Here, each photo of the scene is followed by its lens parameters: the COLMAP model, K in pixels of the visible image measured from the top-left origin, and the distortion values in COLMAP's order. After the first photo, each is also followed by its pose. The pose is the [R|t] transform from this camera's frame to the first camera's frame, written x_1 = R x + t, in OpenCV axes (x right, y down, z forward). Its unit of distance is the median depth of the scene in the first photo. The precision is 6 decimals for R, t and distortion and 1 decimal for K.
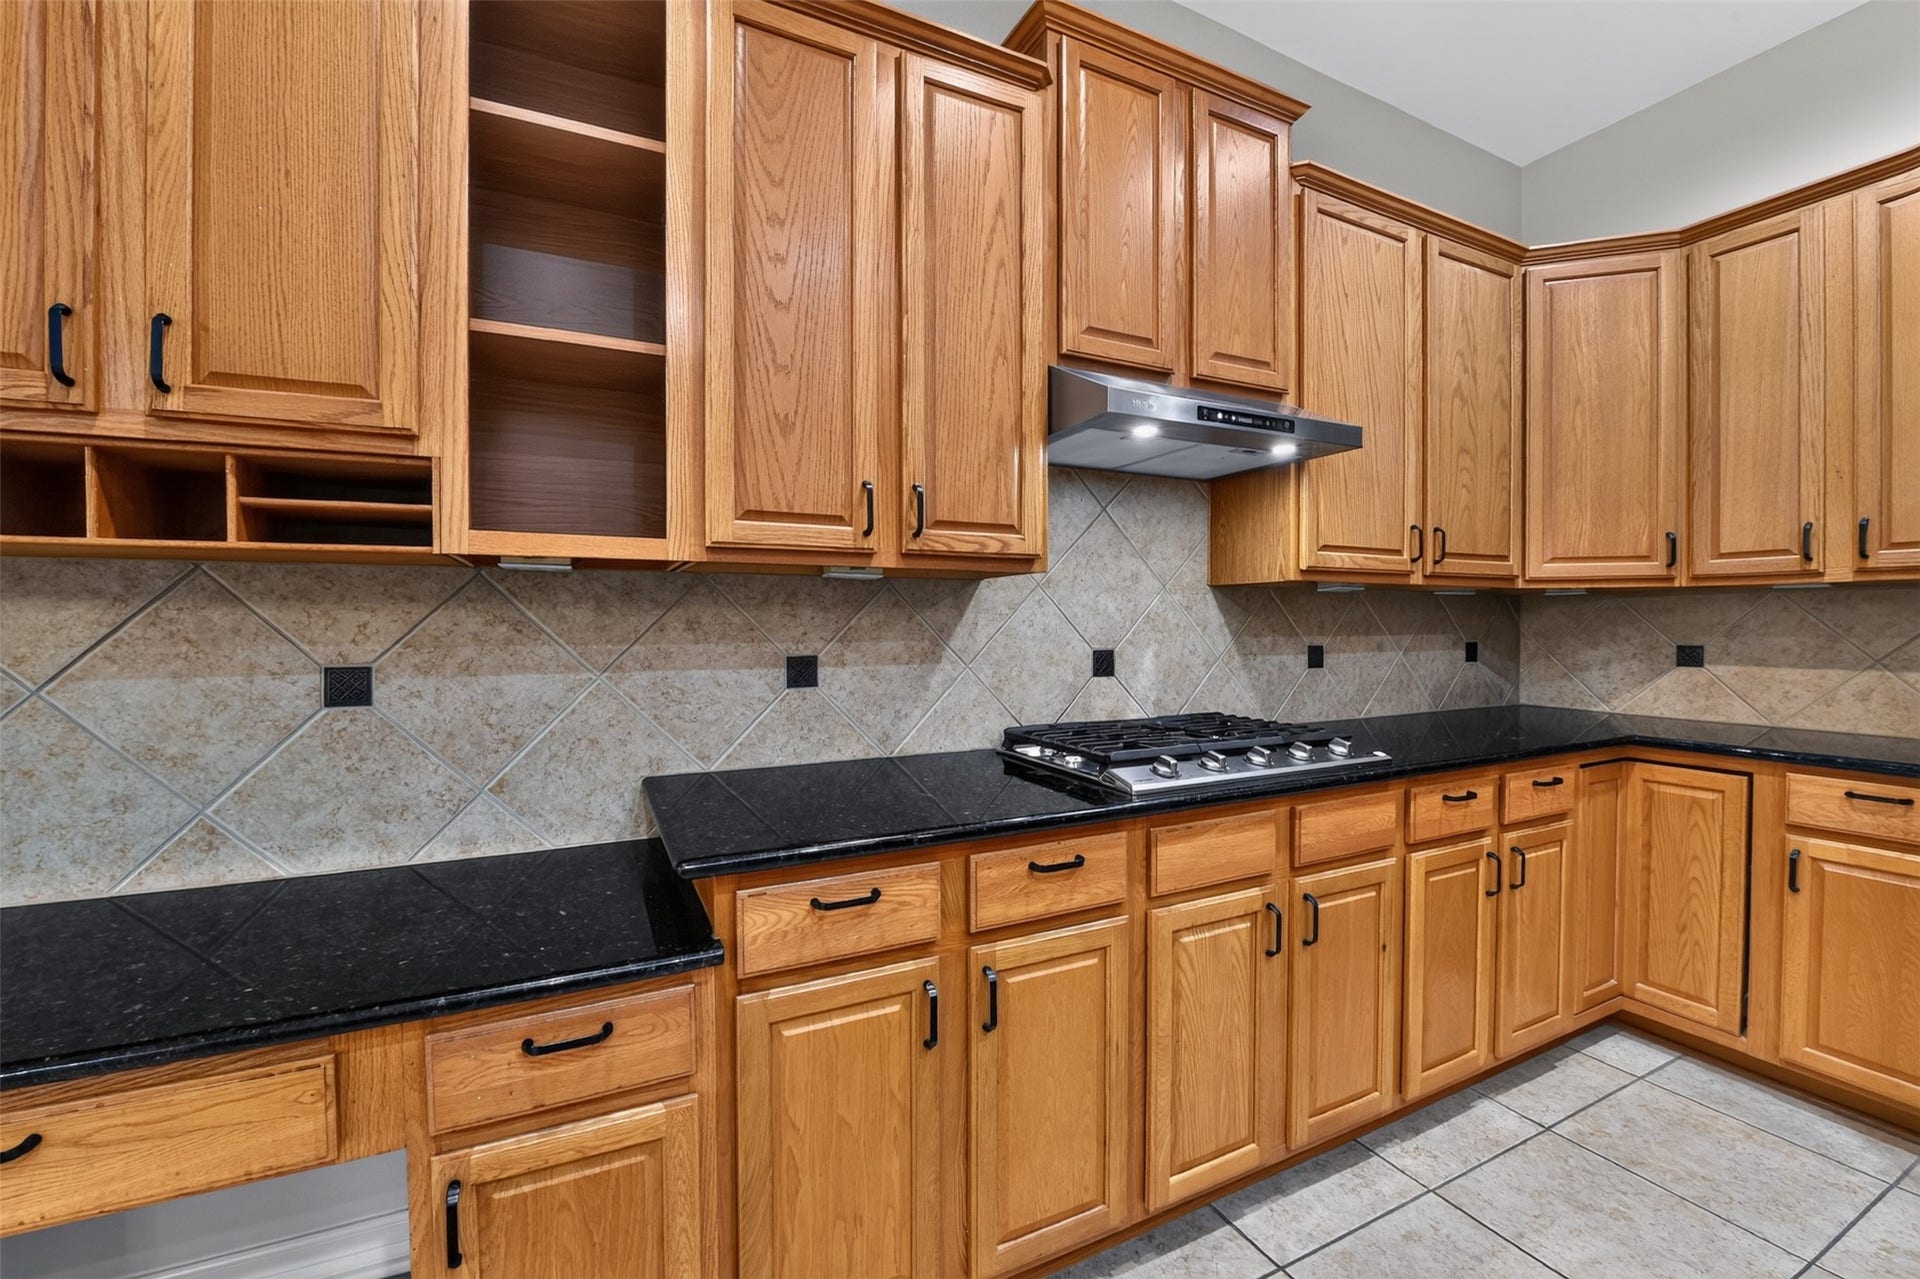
lens RADIAL K [[798.1, 0, 957.3], [0, 798.1, 624.2], [0, 0, 1]] dist [0.000690, 0.000108]
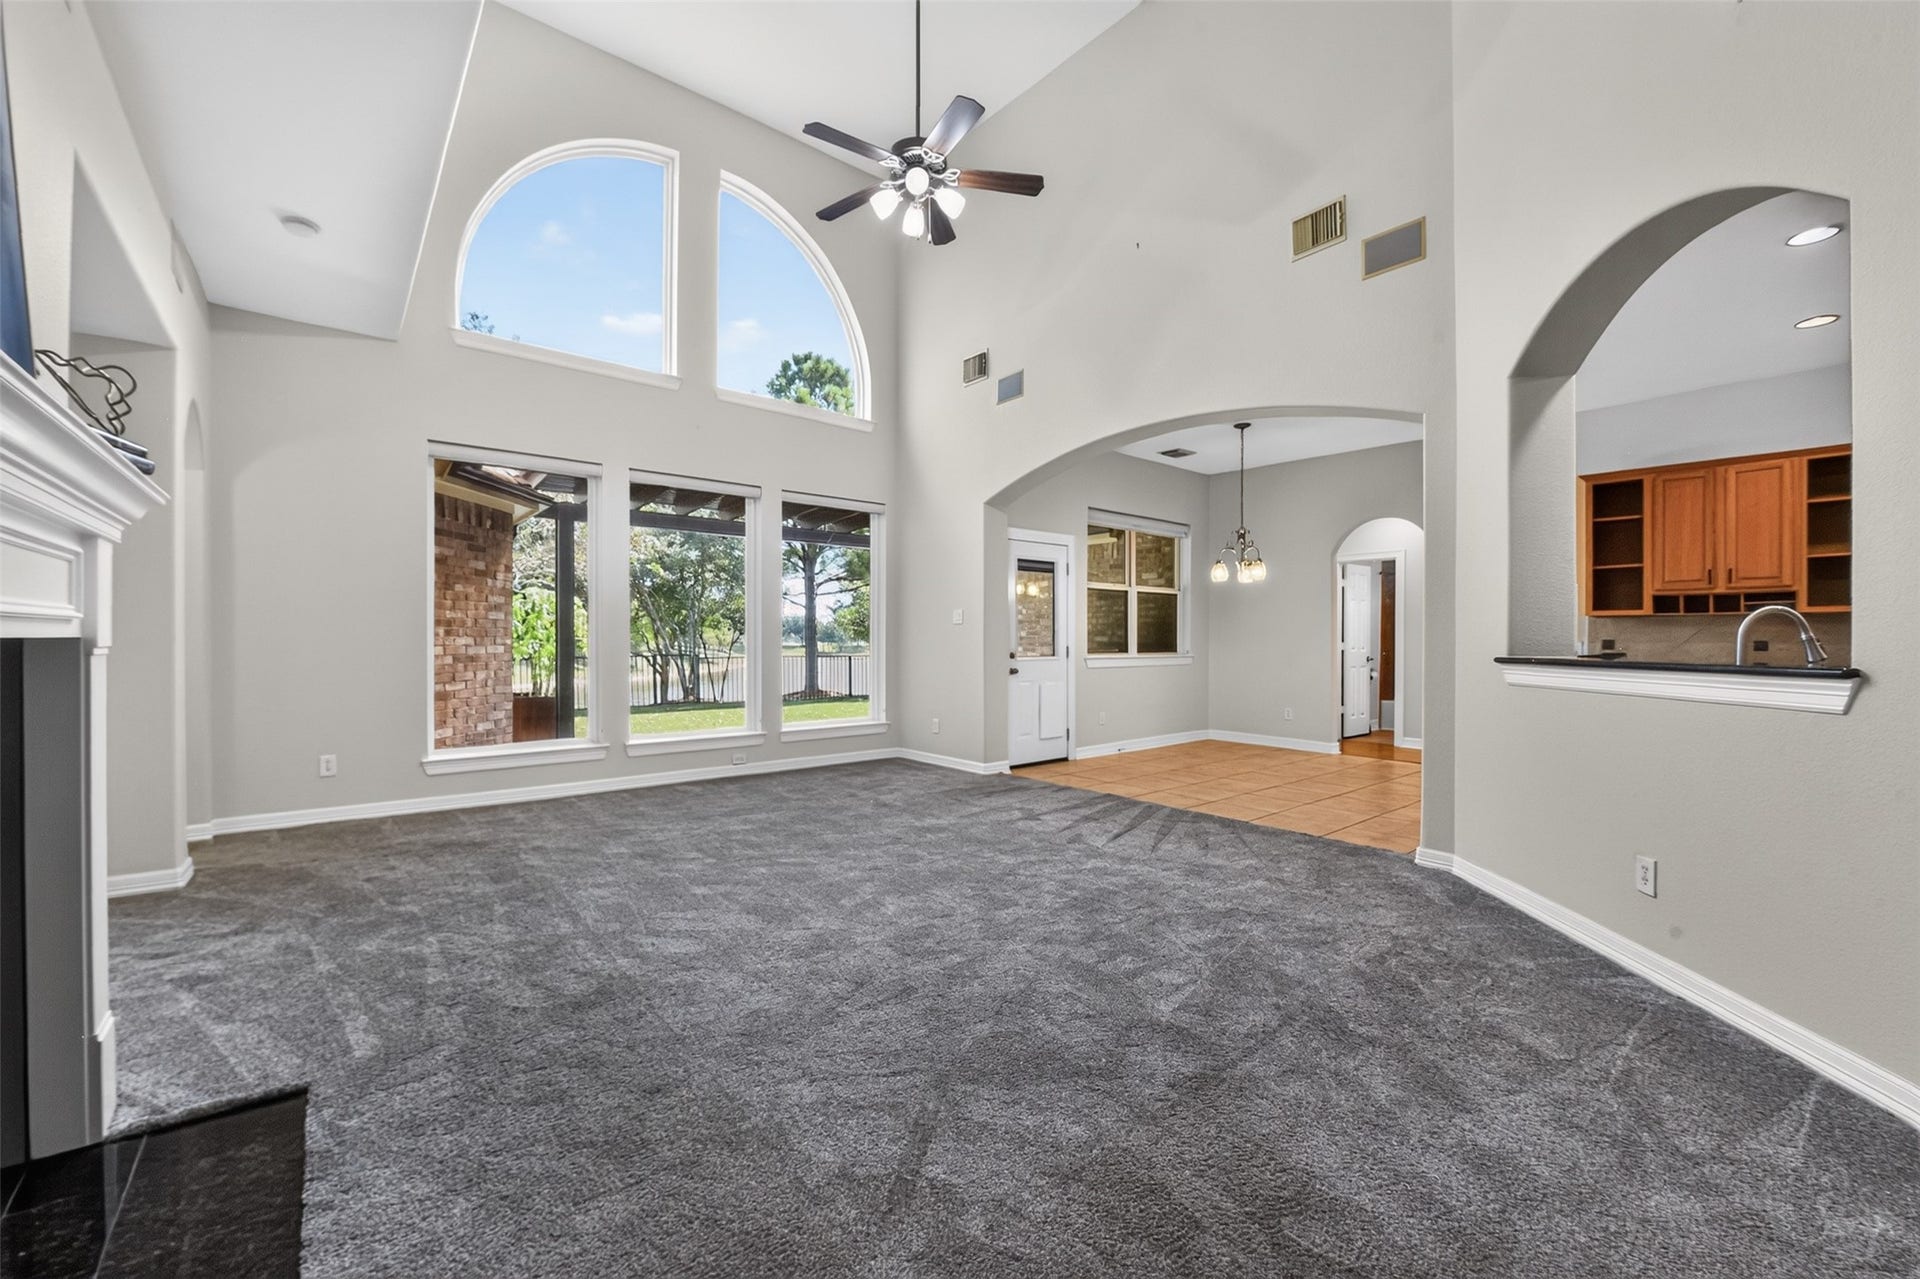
lens RADIAL K [[752.7, 0, 936.9], [0, 752.7, 639.2], [0, 0, 1]] dist [-0.000185, 0.000135]
pose [[0.217878, 0.005637, -0.975960, 2.208494], [-0.012273, 0.999920, 0.003035, 0.095445], [0.975899, 0.011316, 0.217930, -4.237276]]
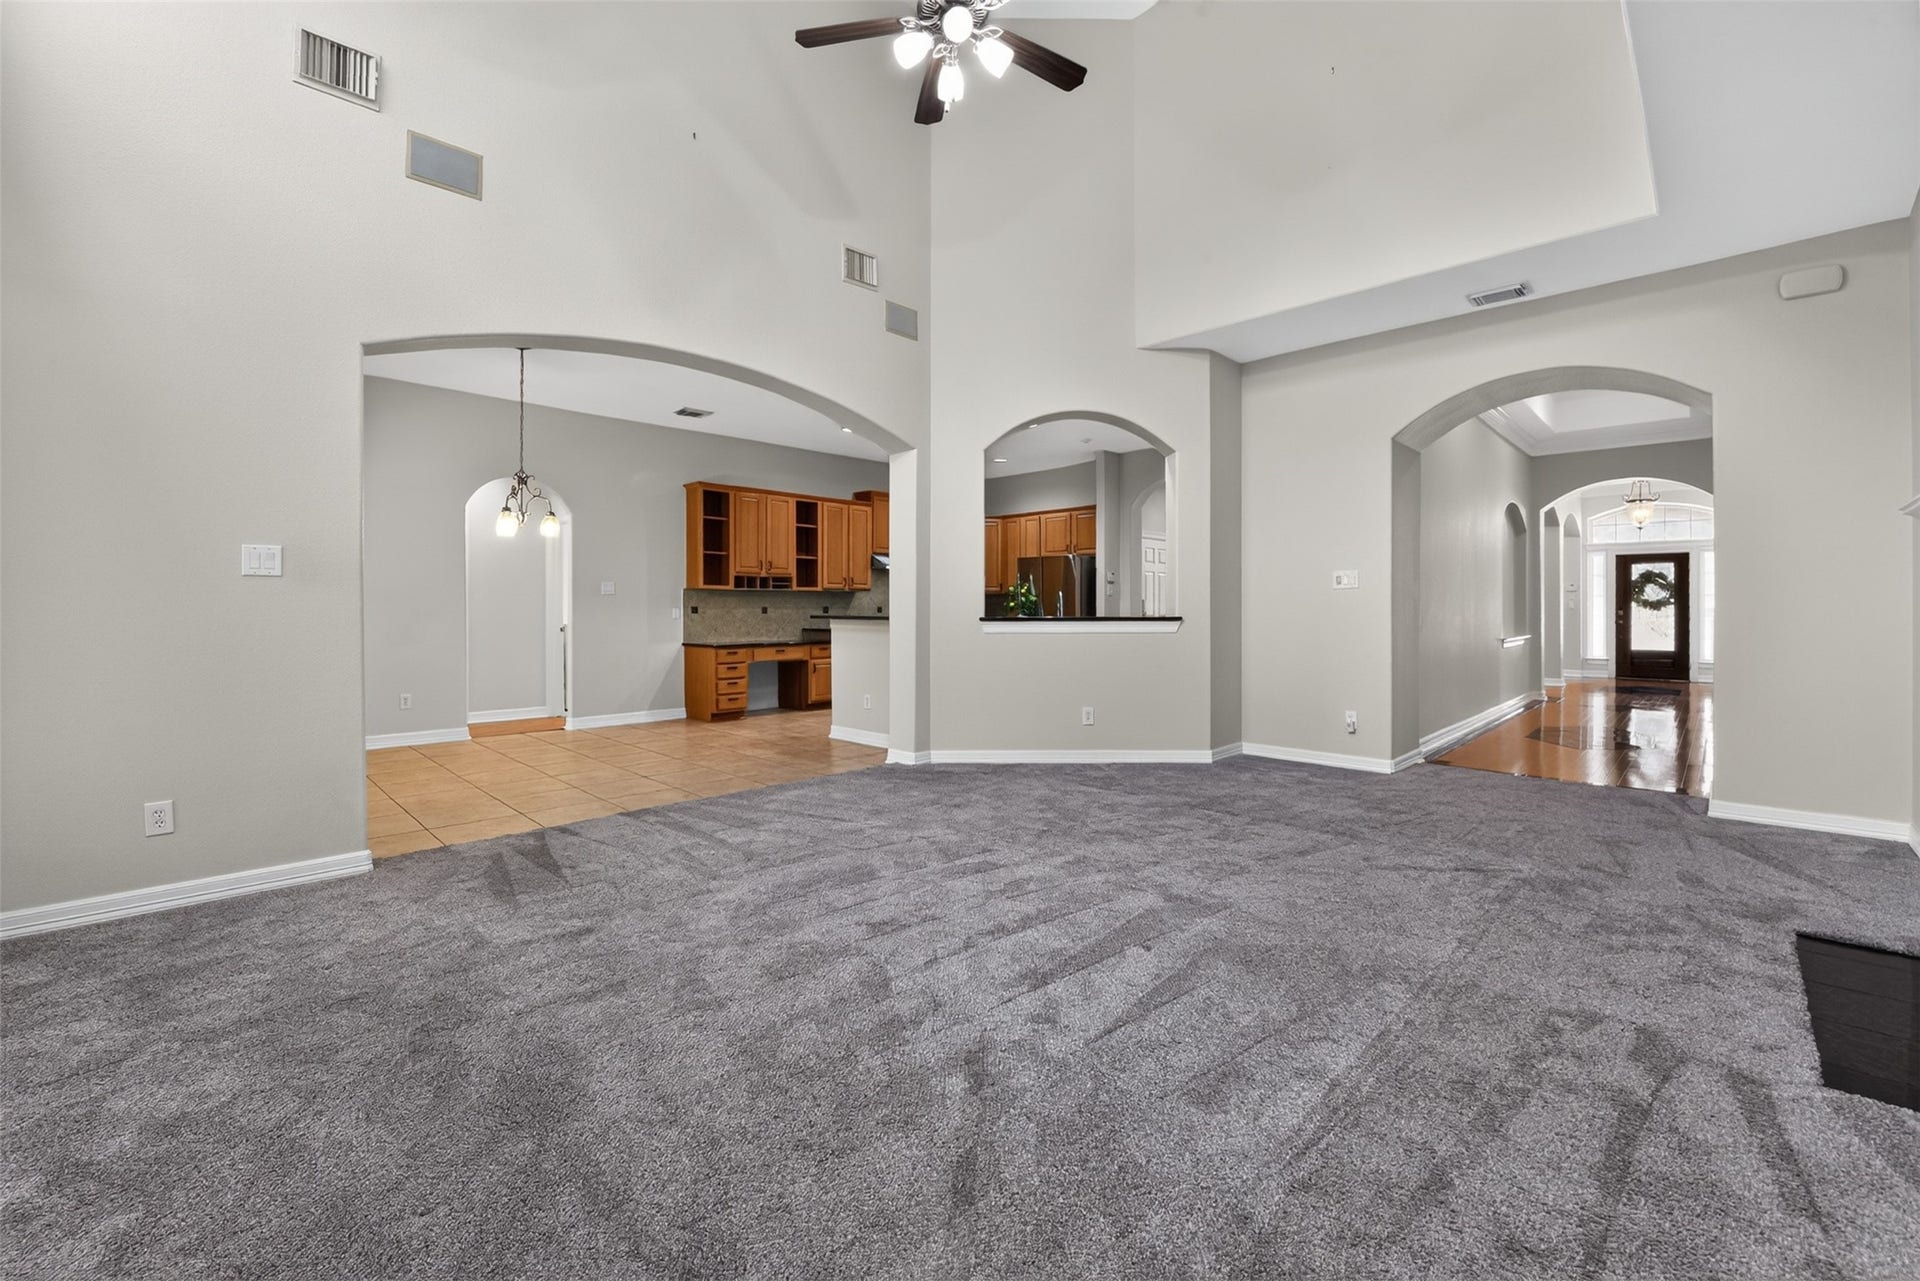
lens RADIAL K [[798.1, 0, 957.3], [0, 798.1, 625.2], [0, 0, 1]] dist [0.000690, 0.000108]
pose [[0.943869, -0.006103, 0.330265, -1.592752], [0.001003, 0.999878, 0.015611, 0.112276], [-0.330320, -0.014403, 0.943759, -6.104629]]
